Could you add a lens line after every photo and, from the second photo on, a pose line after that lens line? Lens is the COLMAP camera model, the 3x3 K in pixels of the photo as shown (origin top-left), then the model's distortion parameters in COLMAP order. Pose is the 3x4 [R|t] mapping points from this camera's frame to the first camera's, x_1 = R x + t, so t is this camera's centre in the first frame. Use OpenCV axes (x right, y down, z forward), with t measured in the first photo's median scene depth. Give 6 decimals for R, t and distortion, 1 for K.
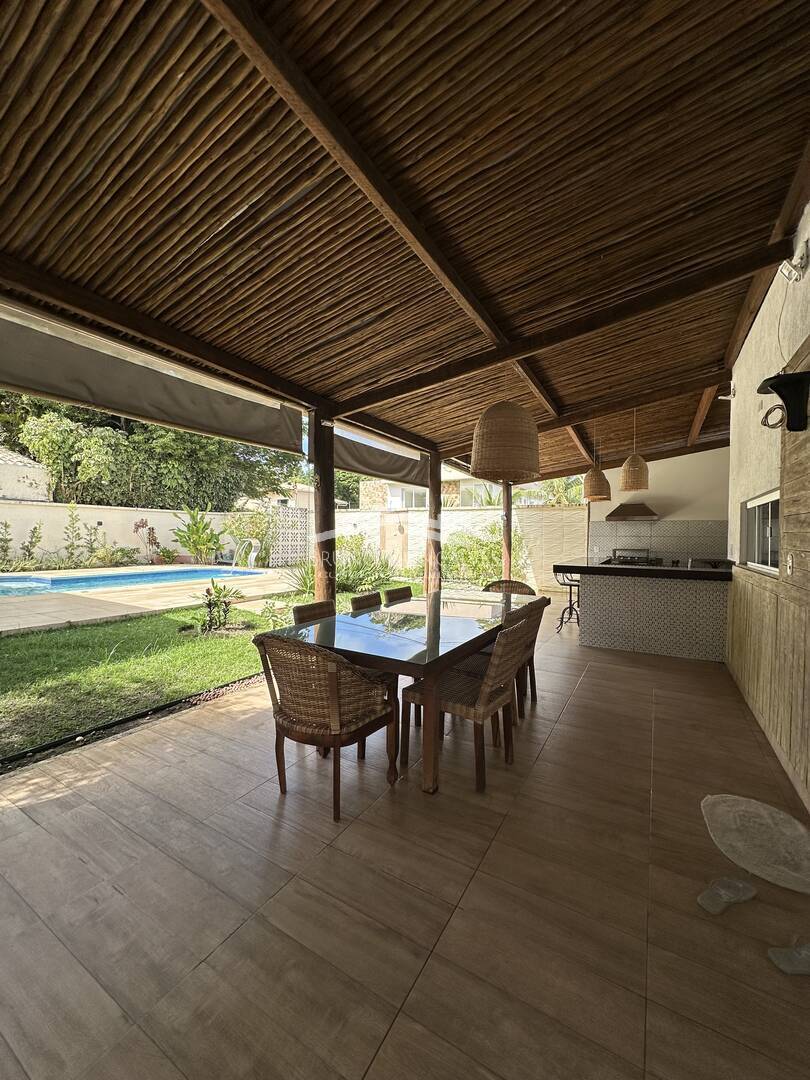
lens RADIAL K [[429.9, 0, 403.6], [0, 429.9, 543.2], [0, 0, 1]] dist [-0.002842, 0.000981]
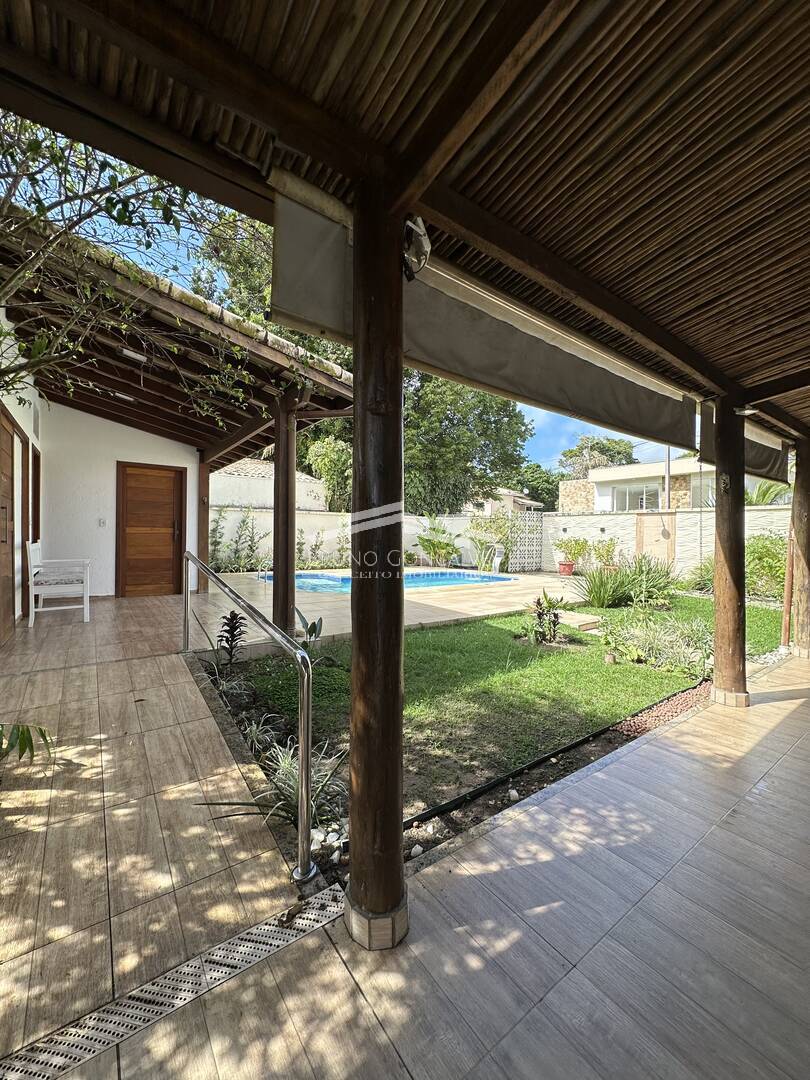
lens RADIAL K [[429.9, 0, 400.0], [0, 429.9, 537.9], [0, 0, 1]] dist [-0.002842, 0.000981]
pose [[0.918507, 0.003139, -0.395393, -0.224066], [-0.010382, 0.999815, -0.016180, -0.007360], [0.395269, 0.018967, 0.918370, -0.008633]]
